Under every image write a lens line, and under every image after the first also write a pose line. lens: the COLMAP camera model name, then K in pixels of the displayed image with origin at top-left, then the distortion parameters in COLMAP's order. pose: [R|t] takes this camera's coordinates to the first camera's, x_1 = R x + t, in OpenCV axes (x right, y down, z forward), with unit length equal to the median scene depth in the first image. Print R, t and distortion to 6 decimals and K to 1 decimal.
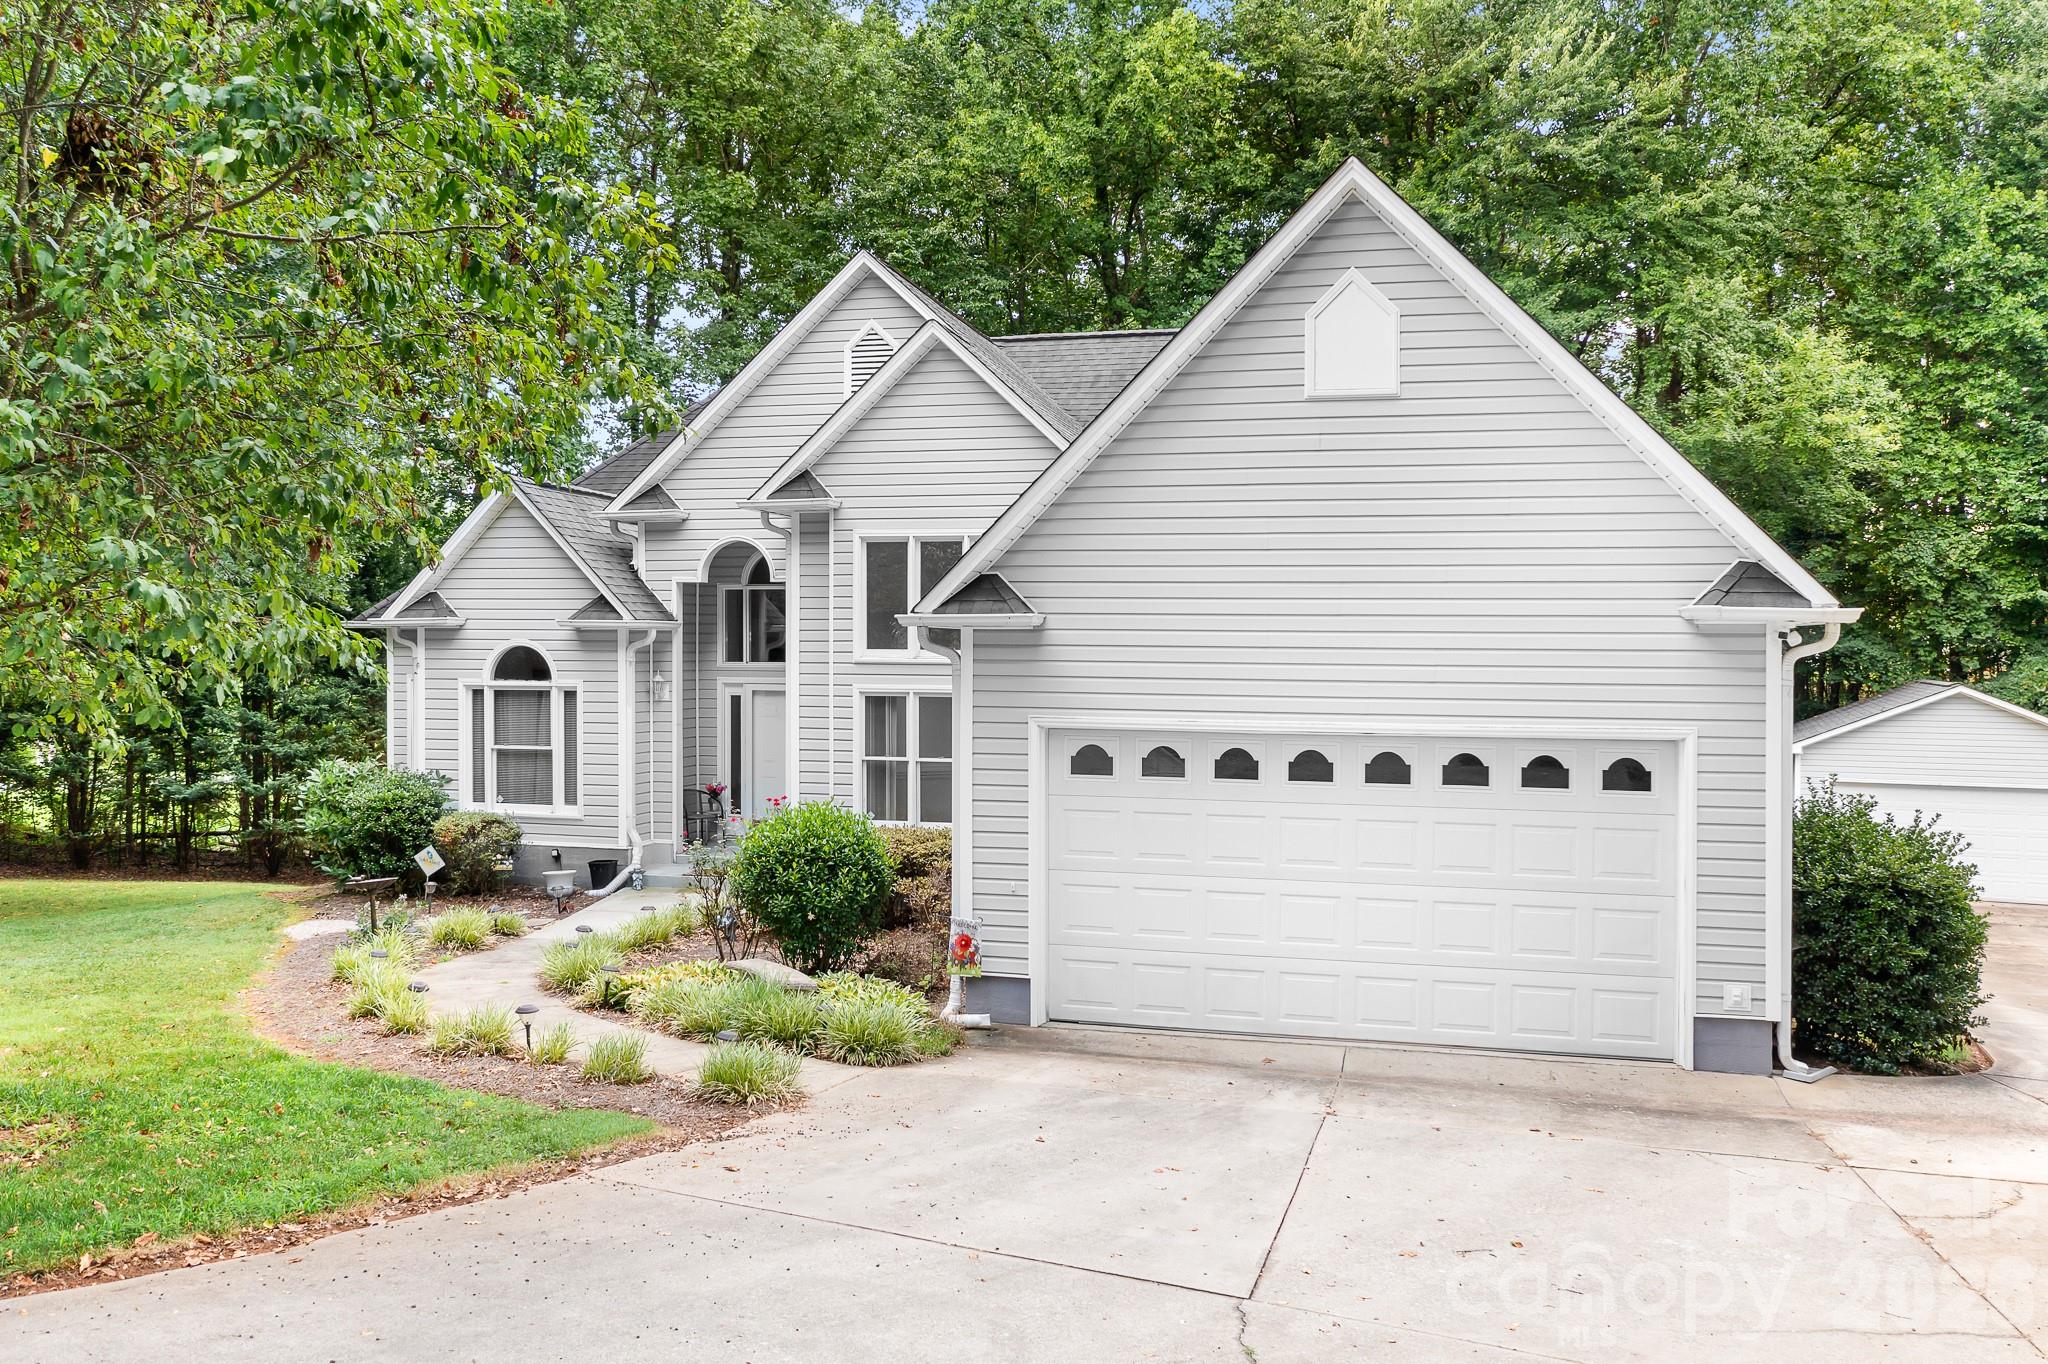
lens RADIAL K [[1625.8, 0, 1025.4], [0, 1625.8, 667.1], [0, 0, 1]] dist [-0.008613, 0.000876]
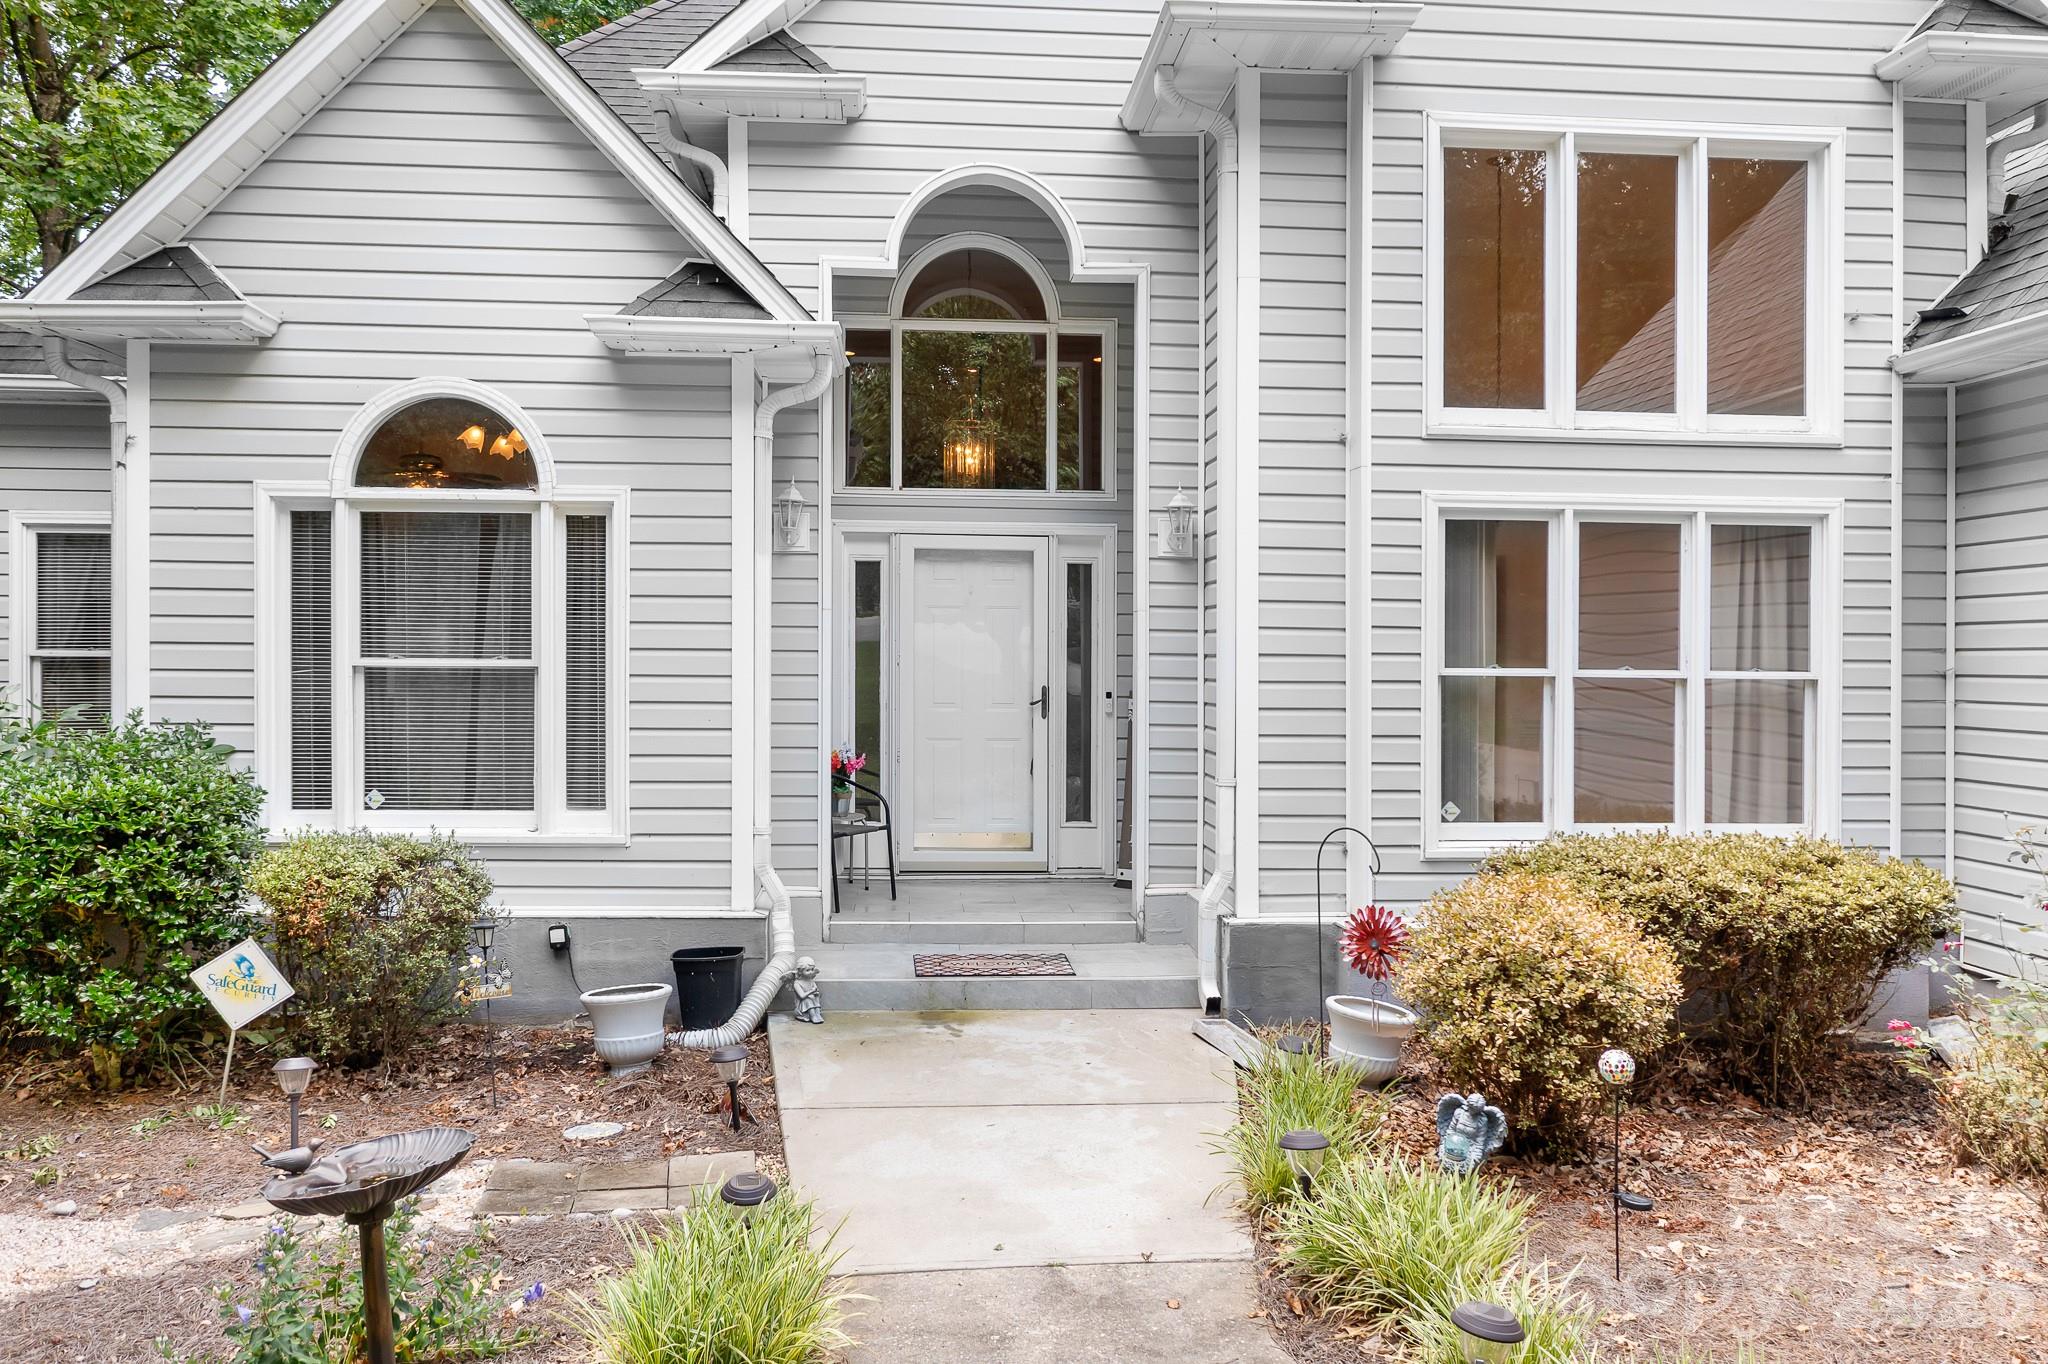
lens RADIAL K [[1625.8, 0, 1025.4], [0, 1625.8, 667.1], [0, 0, 1]] dist [-0.008613, 0.000876]
pose [[0.947589, 0.000351, 0.319491, -0.309018], [-0.000591, 1.000000, 0.000653, 0.051223], [-0.319490, -0.000808, 0.947589, 0.606163]]
